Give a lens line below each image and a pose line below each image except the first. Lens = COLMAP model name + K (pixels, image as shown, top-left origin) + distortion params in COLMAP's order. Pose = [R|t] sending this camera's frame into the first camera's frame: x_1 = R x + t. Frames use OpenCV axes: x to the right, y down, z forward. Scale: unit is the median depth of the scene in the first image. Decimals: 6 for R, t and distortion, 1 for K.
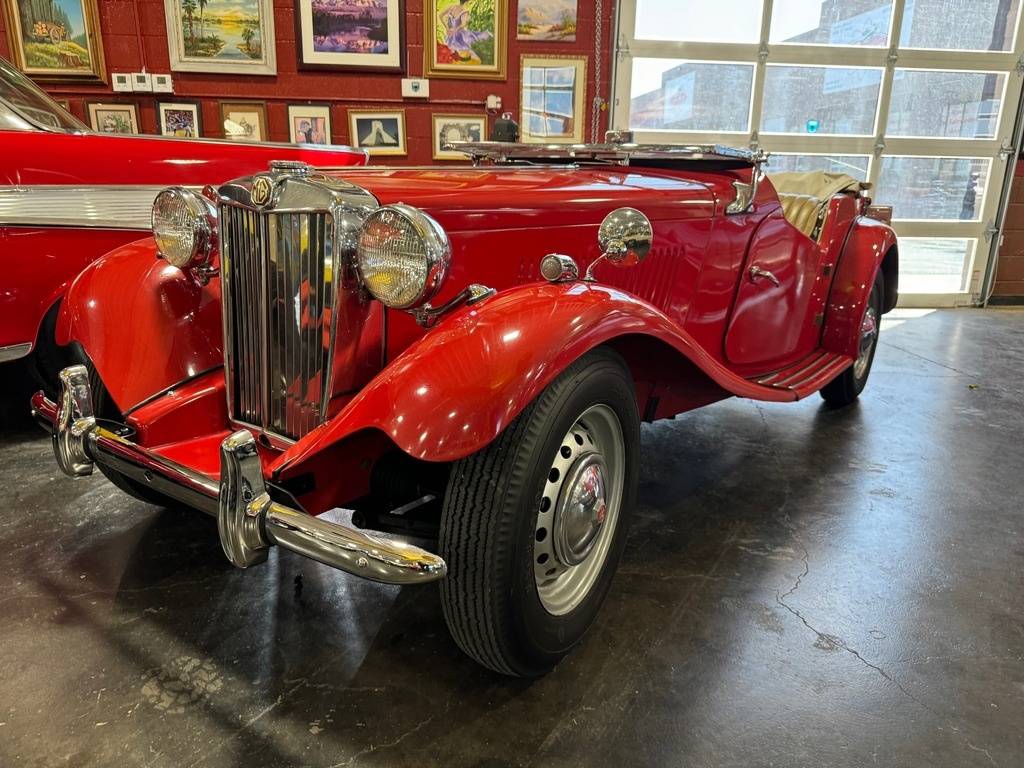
lens RADIAL K [[743.3, 0, 509.5], [0, 743.3, 384.4], [0, 0, 1]] dist [0.003120, -0.005625]
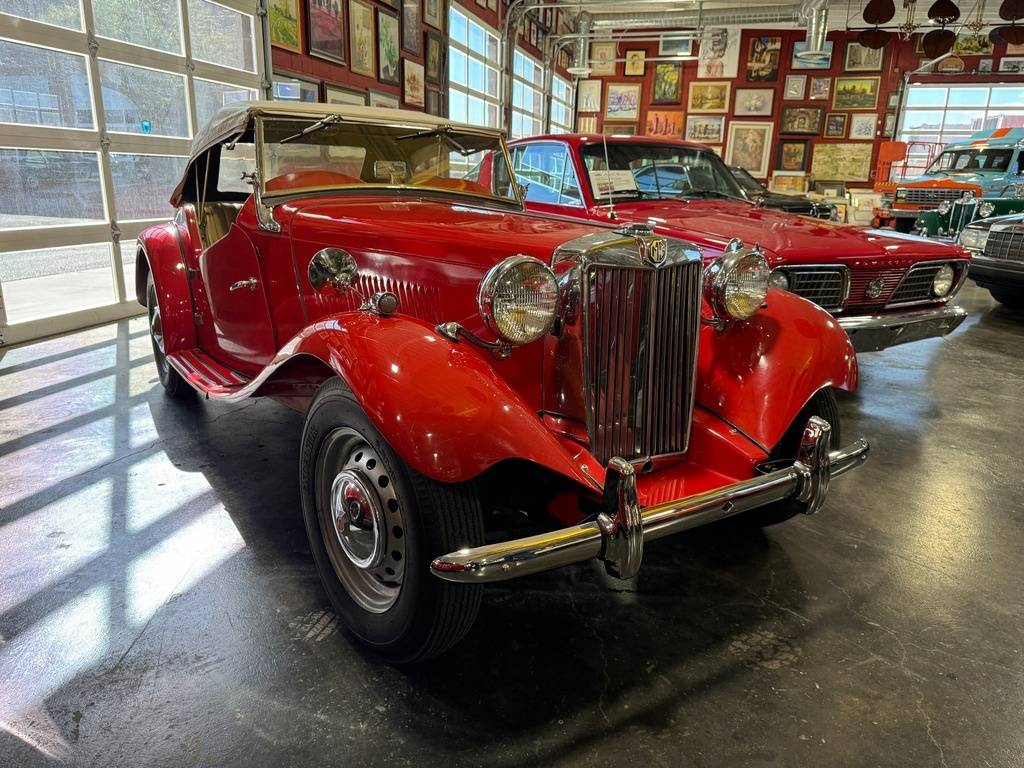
lens RADIAL K [[762.2, 0, 512.0], [0, 762.2, 384.0], [0, 0, 1]] dist [0.039076, -0.047703]
pose [[0.348149, -0.256037, 0.901797, -0.759940], [0.236010, 0.954933, 0.180008, -0.162292], [-0.907244, 0.150163, 0.392886, 0.383026]]
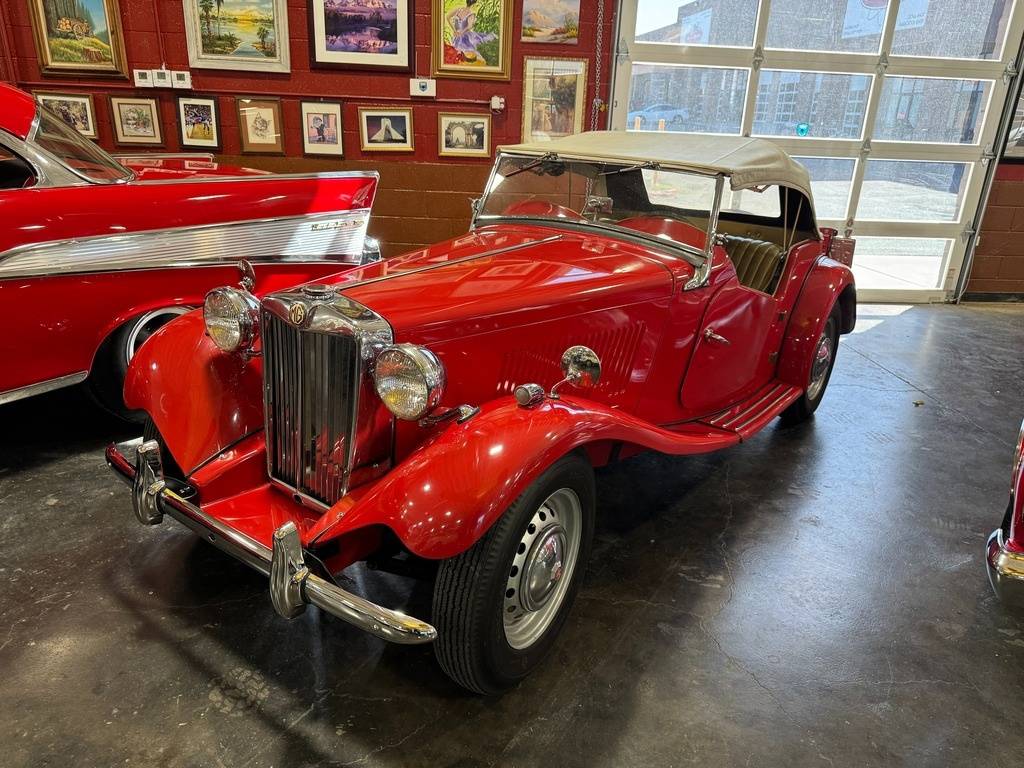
lens RADIAL K [[741.0, 0, 512.0], [0, 741.0, 384.0], [0, 0, 1]] dist [0.012260, -0.012472]
pose [[0.999706, 0.024233, -0.000996, 0.017249], [-0.024061, 0.996119, 0.084670, -0.127043], [0.003044, -0.084621, 0.996409, -0.130368]]
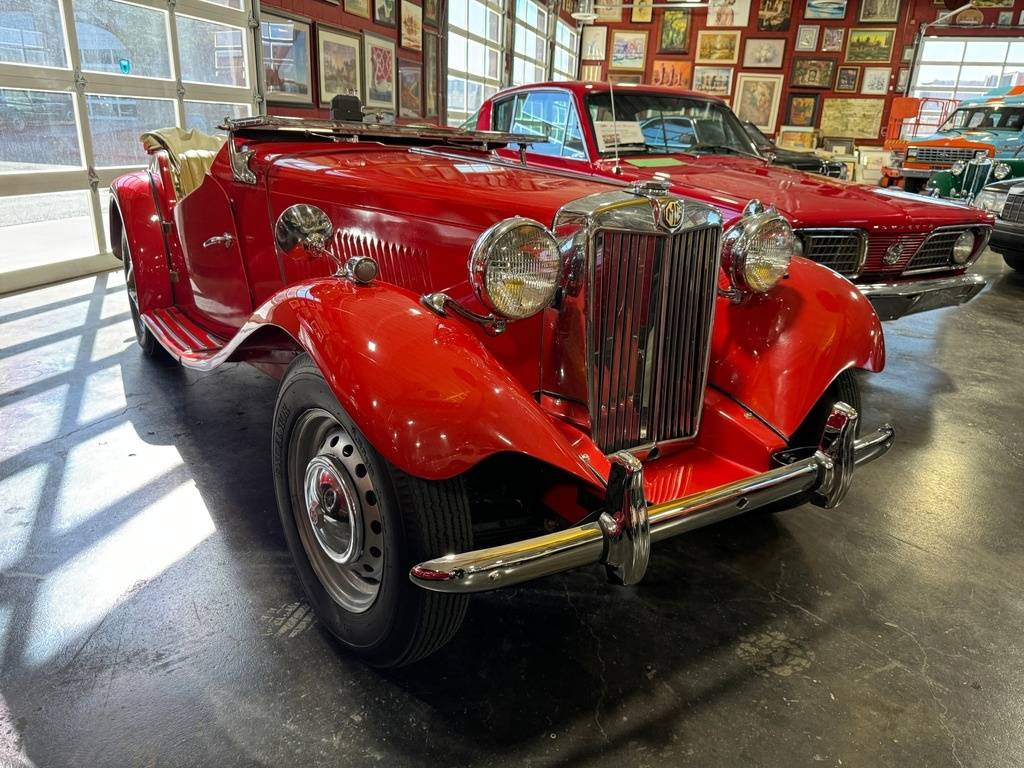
lens RADIAL K [[741.0, 0, 512.0], [0, 741.0, 384.0], [0, 0, 1]] dist [0.012260, -0.012472]
pose [[0.349977, -0.311115, 0.883586, -0.684567], [0.219556, 0.944207, 0.245496, -0.166729], [-0.910665, 0.108079, 0.398758, 0.408413]]
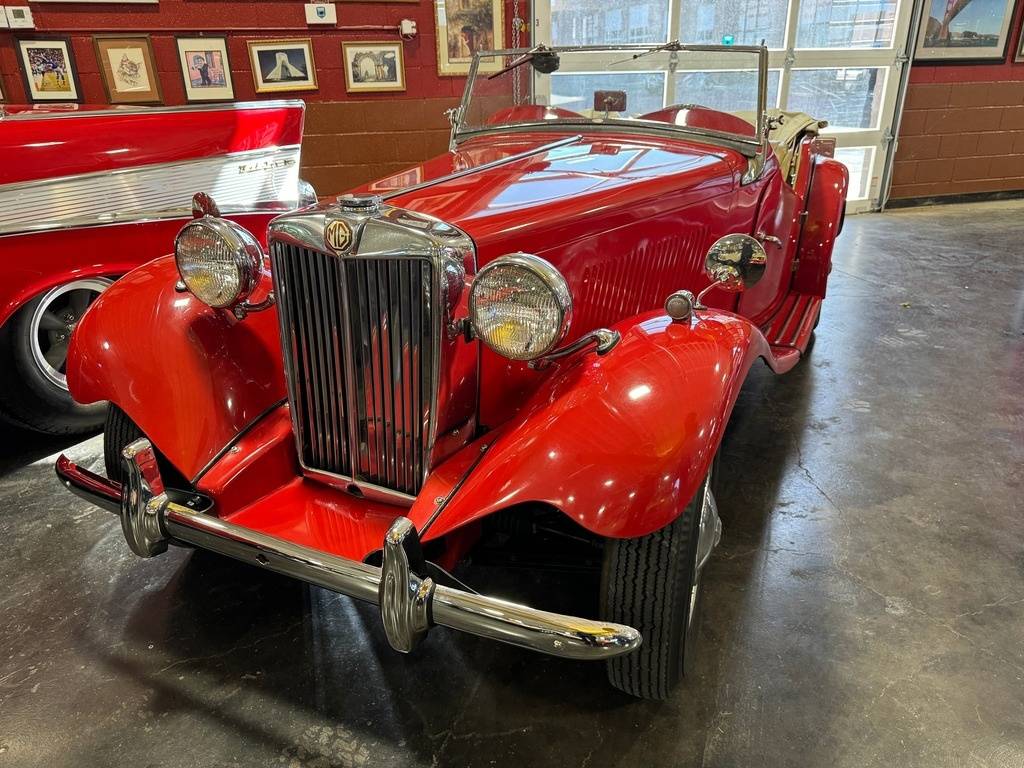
lens RADIAL K [[743.6, 0, 517.5], [0, 743.6, 384.3], [0, 0, 1]] dist [-0.002917, 0.001085]
pose [[0.981856, -0.104520, 0.158224, -0.139446], [0.083408, 0.987376, 0.134653, -0.091088], [-0.170301, -0.119013, 0.978179, 0.029148]]
